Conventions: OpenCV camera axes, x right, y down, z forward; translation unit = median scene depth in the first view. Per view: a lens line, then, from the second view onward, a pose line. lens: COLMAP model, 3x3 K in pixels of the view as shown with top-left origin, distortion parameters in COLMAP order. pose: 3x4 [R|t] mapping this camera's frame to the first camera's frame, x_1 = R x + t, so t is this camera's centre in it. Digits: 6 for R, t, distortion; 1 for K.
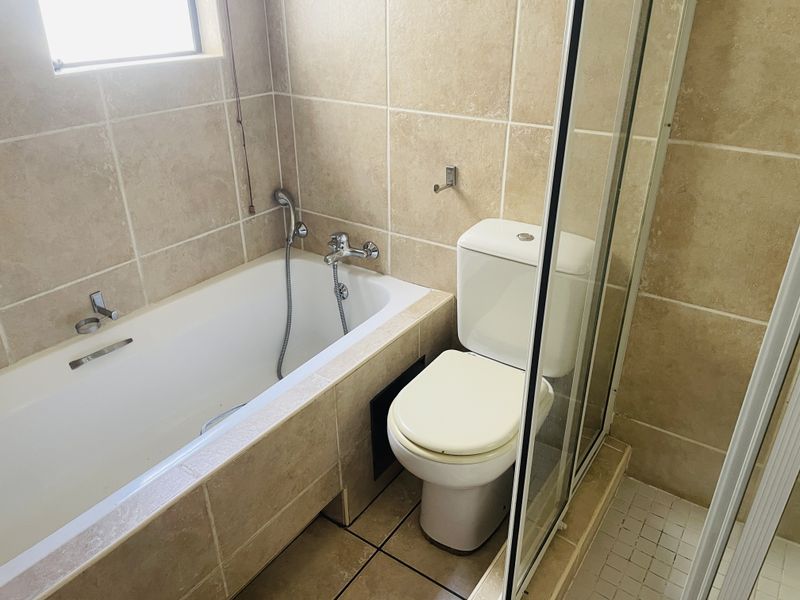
lens RADIAL K [[603.8, 0, 400.0], [0, 603.8, 300.0], [0, 0, 1]] dist [0.097115, -0.119593]
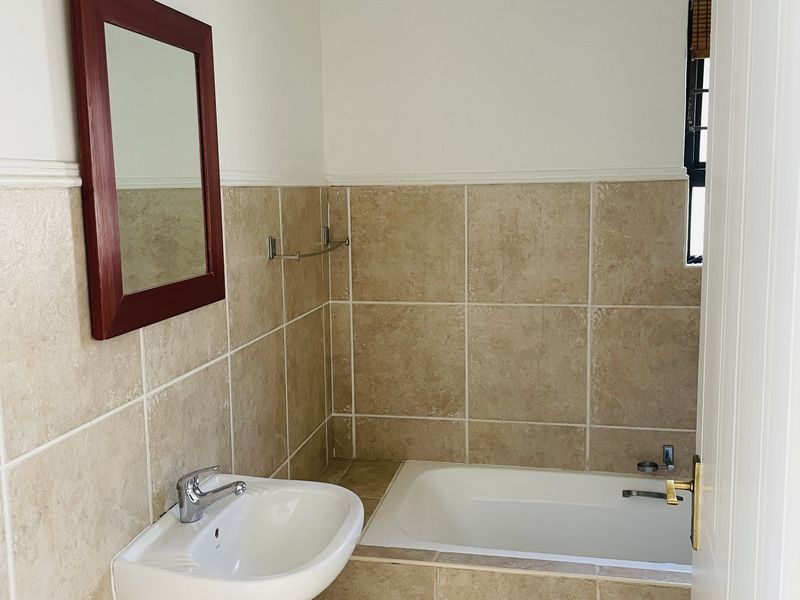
lens RADIAL K [[809.1, 0, 400.0], [0, 809.1, 300.0], [0, 0, 1]] dist [0.008590, 0.007118]
pose [[0.393567, 0.122371, -0.911115, 0.658970], [-0.415254, 0.907890, -0.057436, 0.037651], [0.820164, 0.400949, 0.408131, -0.131193]]
